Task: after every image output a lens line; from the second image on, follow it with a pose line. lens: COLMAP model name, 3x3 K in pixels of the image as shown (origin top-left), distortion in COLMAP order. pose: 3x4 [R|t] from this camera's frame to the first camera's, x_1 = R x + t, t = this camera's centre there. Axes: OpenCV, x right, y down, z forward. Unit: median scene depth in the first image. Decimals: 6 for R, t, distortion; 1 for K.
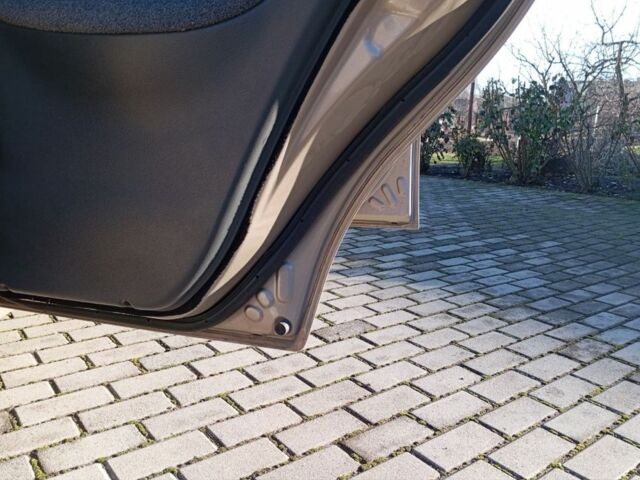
lens RADIAL K [[542.0, 0, 322.8], [0, 542.0, 244.7], [0, 0, 1]] dist [0.027078, -0.046122]
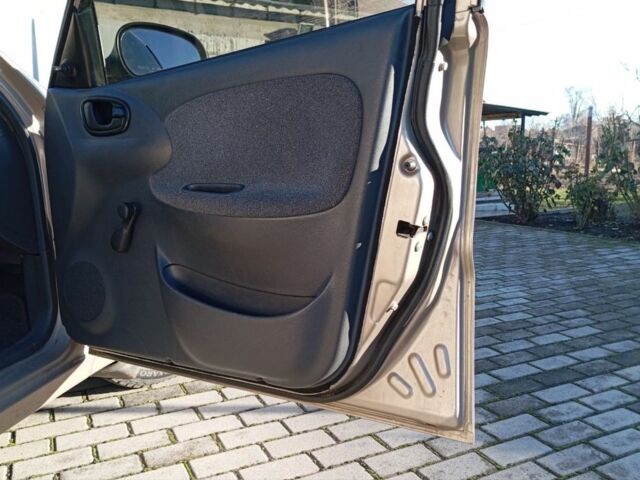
lens RADIAL K [[542.0, 0, 329.2], [0, 542.0, 247.7], [0, 0, 1]] dist [0.027078, -0.046122]
pose [[0.982335, -0.010554, -0.186834, 0.078093], [0.000146, 0.998451, -0.055634, -0.112502], [0.187131, 0.054624, 0.980815, 0.235058]]
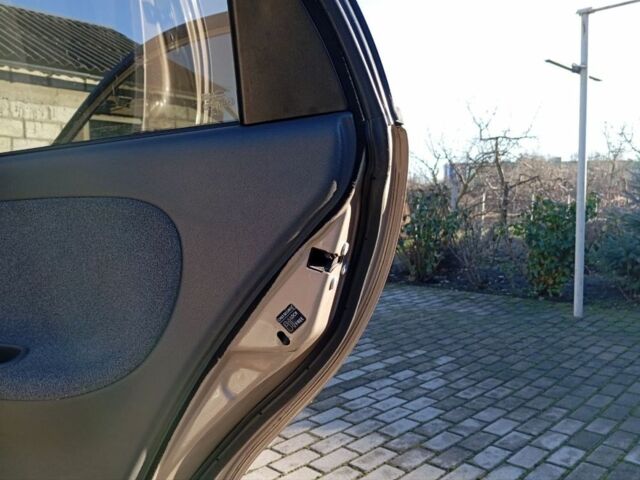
lens RADIAL K [[542.0, 0, 316.2], [0, 542.0, 247.4], [0, 0, 1]] dist [0.027078, -0.046122]
pose [[0.987762, -0.053078, 0.146658, 0.026464], [0.073195, 0.988087, -0.135375, -0.104971], [-0.137725, 0.144453, 0.979880, -0.049519]]
